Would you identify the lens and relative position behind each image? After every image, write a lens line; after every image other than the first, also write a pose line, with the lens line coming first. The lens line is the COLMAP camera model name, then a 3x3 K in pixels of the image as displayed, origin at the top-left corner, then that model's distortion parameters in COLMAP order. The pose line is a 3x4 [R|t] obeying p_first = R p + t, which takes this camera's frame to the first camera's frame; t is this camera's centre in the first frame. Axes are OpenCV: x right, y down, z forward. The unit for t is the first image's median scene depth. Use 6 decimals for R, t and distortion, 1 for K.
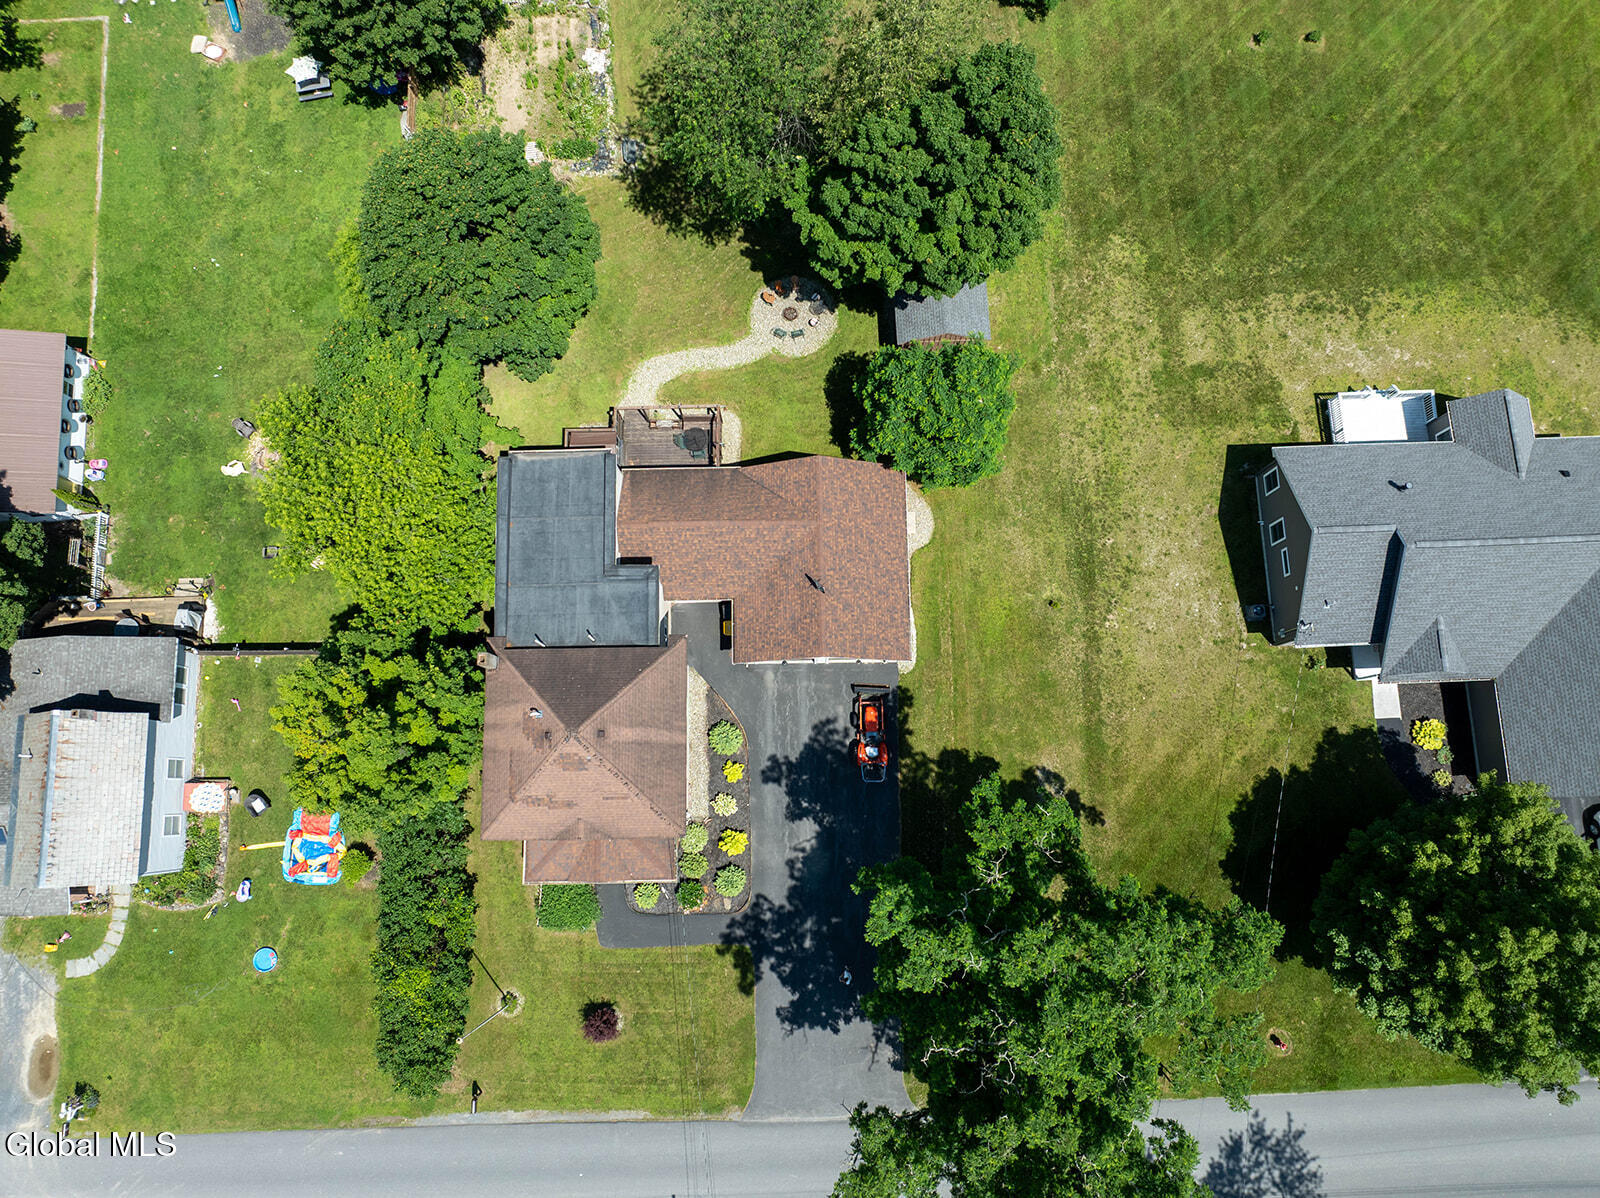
lens RADIAL K [[1123.0, 0, 800.0], [0, 1123.0, 599.0], [0, 0, 1]] dist [-0.033733, -0.004779]
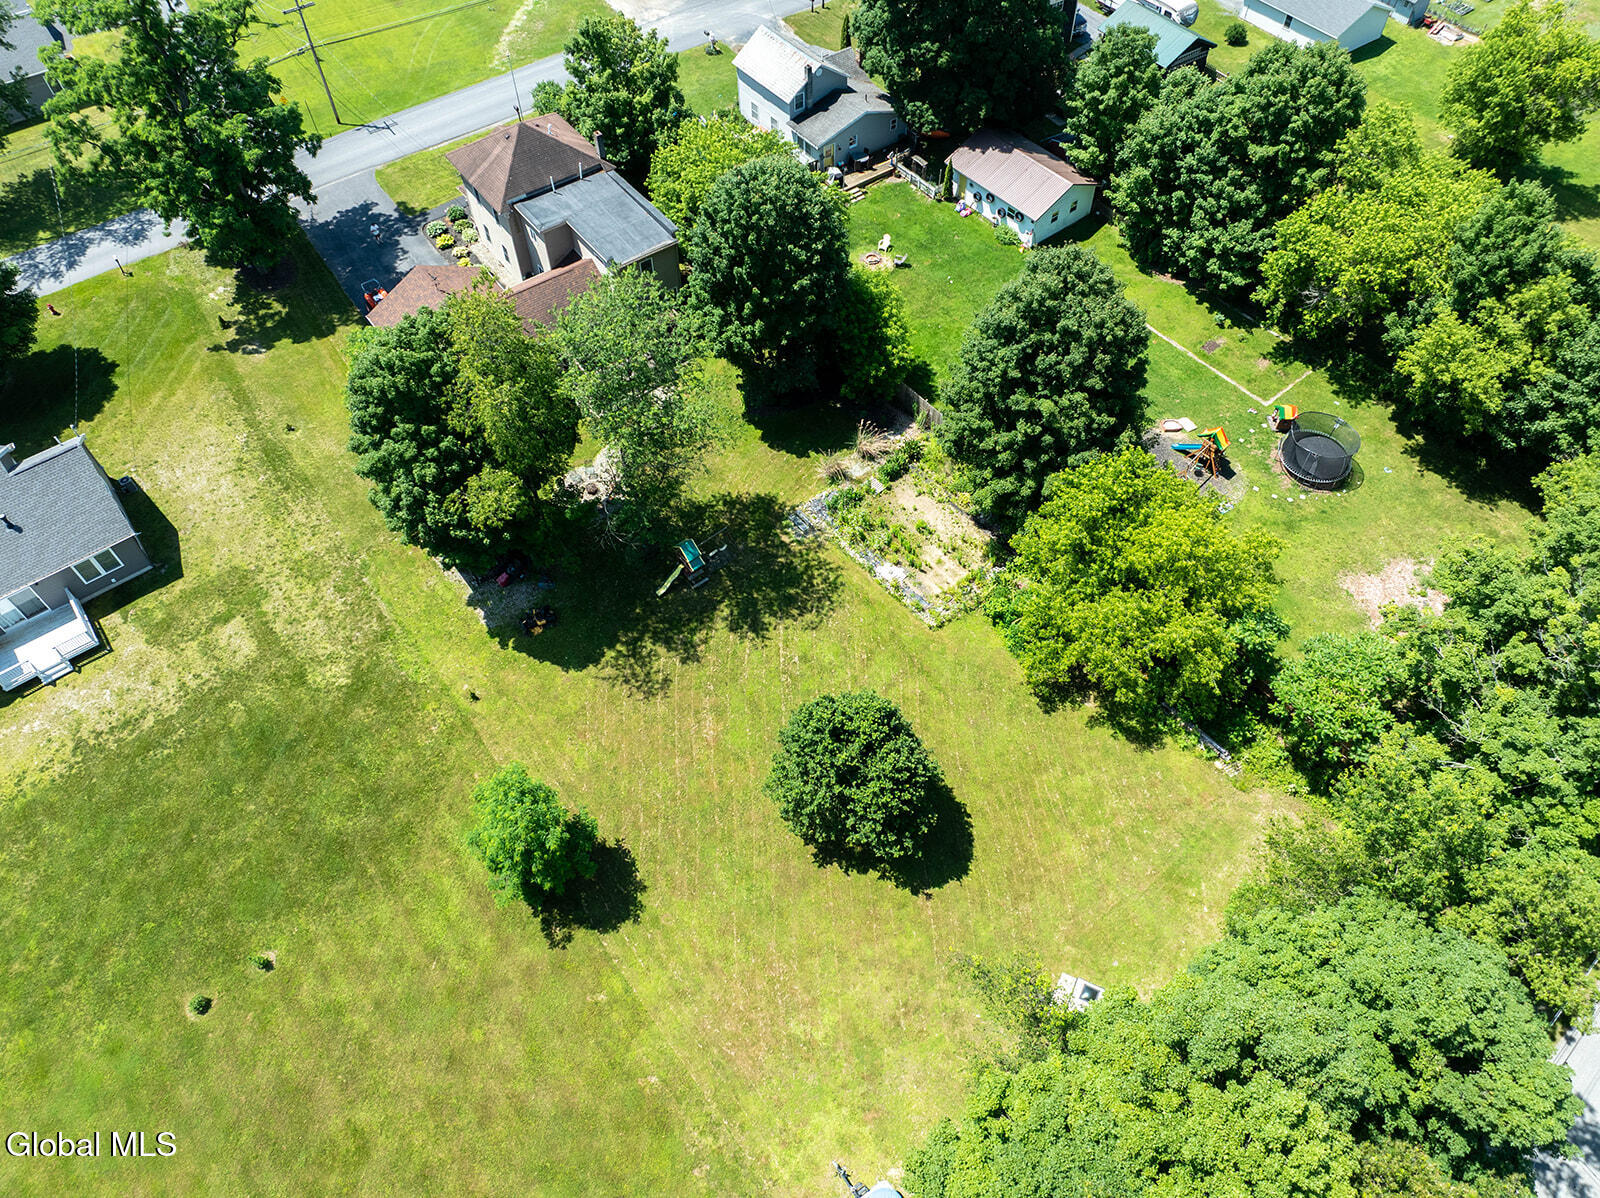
lens RADIAL K [[1123.0, 0, 800.0], [0, 1123.0, 599.0], [0, 0, 1]] dist [-0.033733, -0.004779]
pose [[-0.819366, 0.469022, -0.329634, 0.246983], [-0.562119, -0.544457, 0.622566, -1.145955], [0.112525, 0.695403, 0.709755, 0.290590]]
